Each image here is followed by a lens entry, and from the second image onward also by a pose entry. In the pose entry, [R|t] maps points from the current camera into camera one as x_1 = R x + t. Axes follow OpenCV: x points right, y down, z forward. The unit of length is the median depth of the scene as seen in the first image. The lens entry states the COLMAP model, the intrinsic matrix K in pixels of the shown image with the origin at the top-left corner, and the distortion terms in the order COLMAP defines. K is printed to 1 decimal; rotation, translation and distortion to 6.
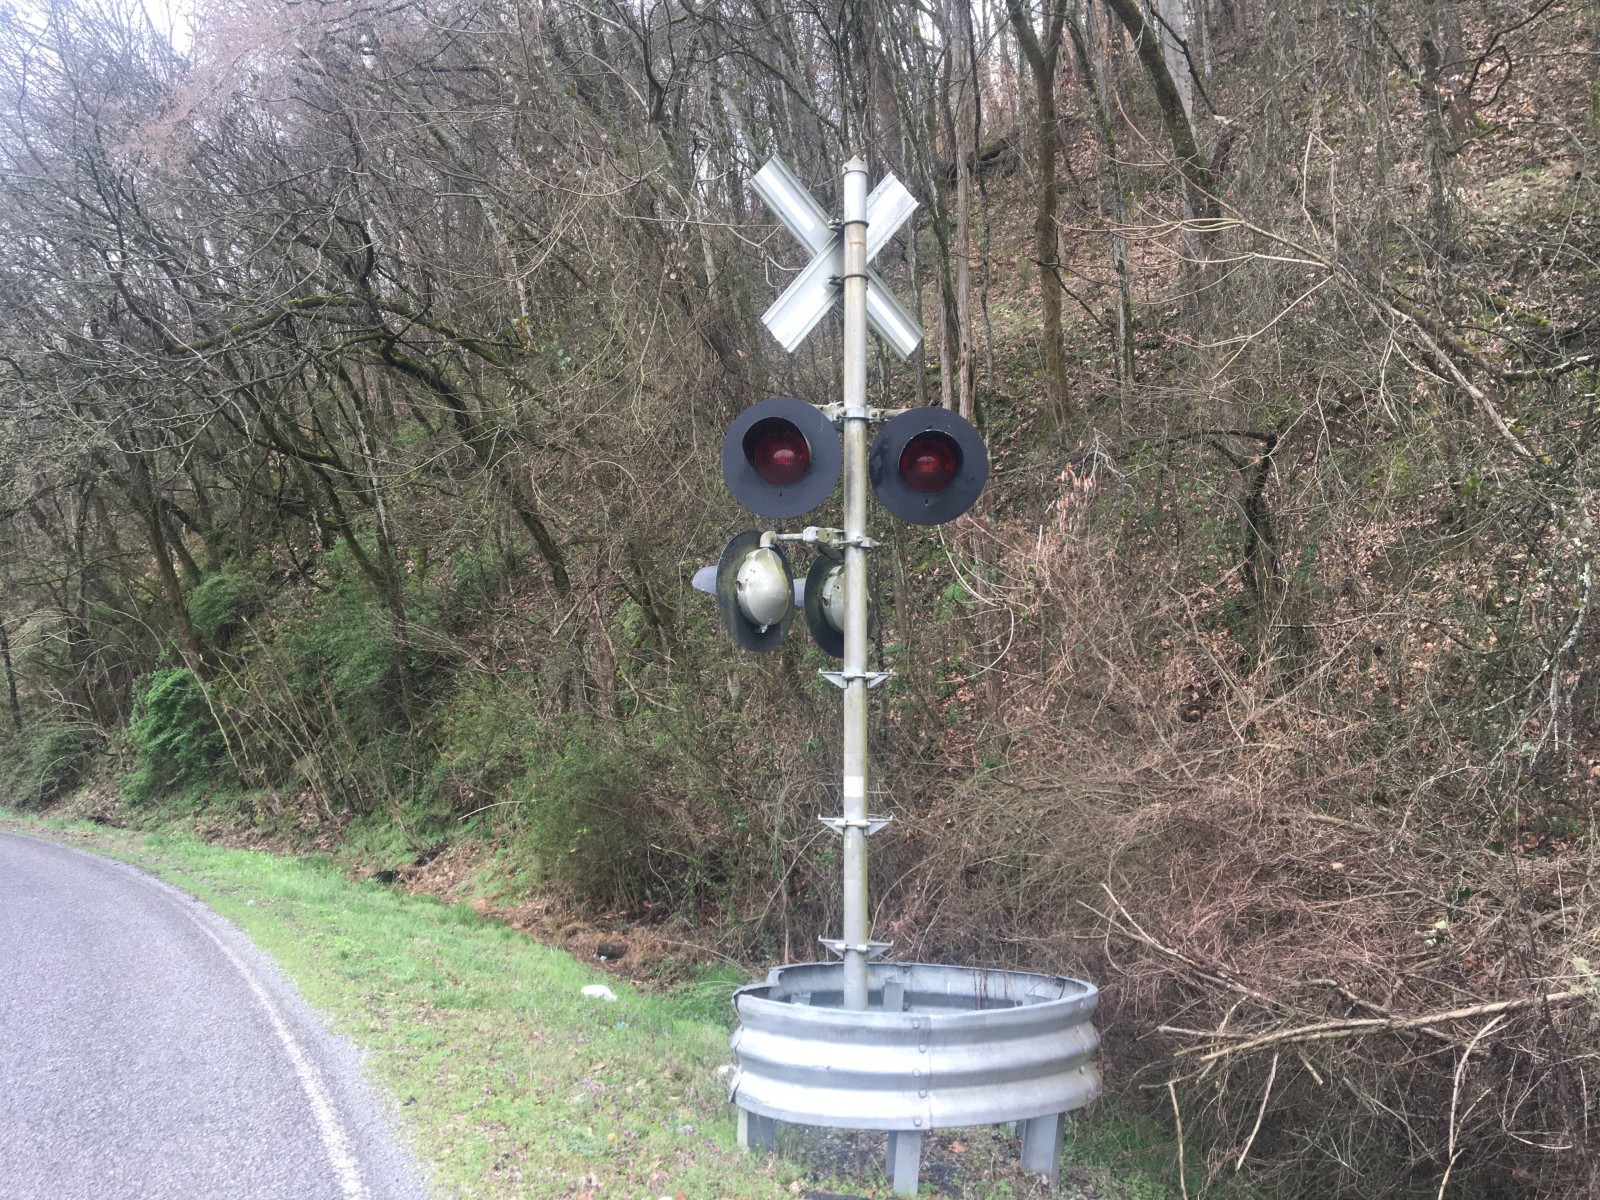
lens RADIAL K [[1305.8, 0, 790.9], [0, 1305.8, 605.2], [0, 0, 1]] dist [0.100772, -0.144721]
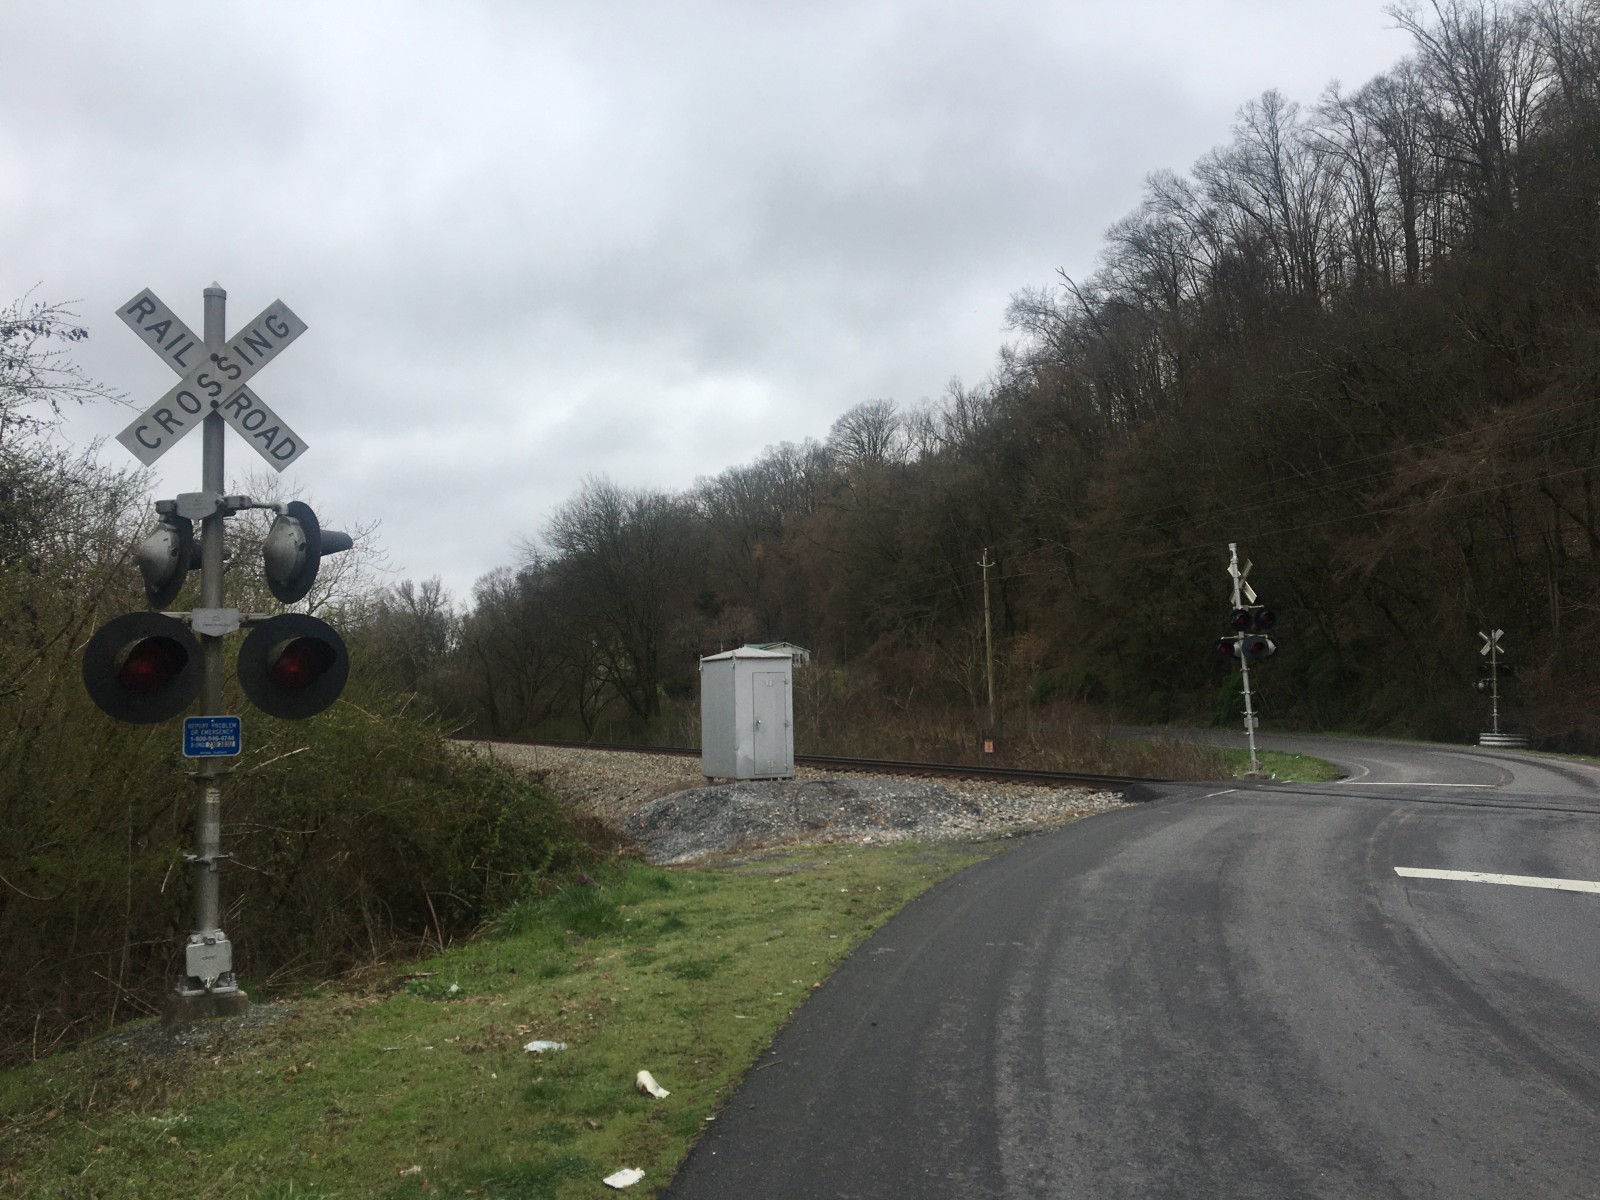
lens RADIAL K [[1305.8, 0, 790.9], [0, 1305.8, 605.2], [0, 0, 1]] dist [0.100772, -0.144721]
pose [[0.871101, -0.025148, -0.490459, 0.284572], [0.044688, 0.998604, 0.028167, -0.889073], [0.489066, -0.046454, 0.871009, -7.830112]]
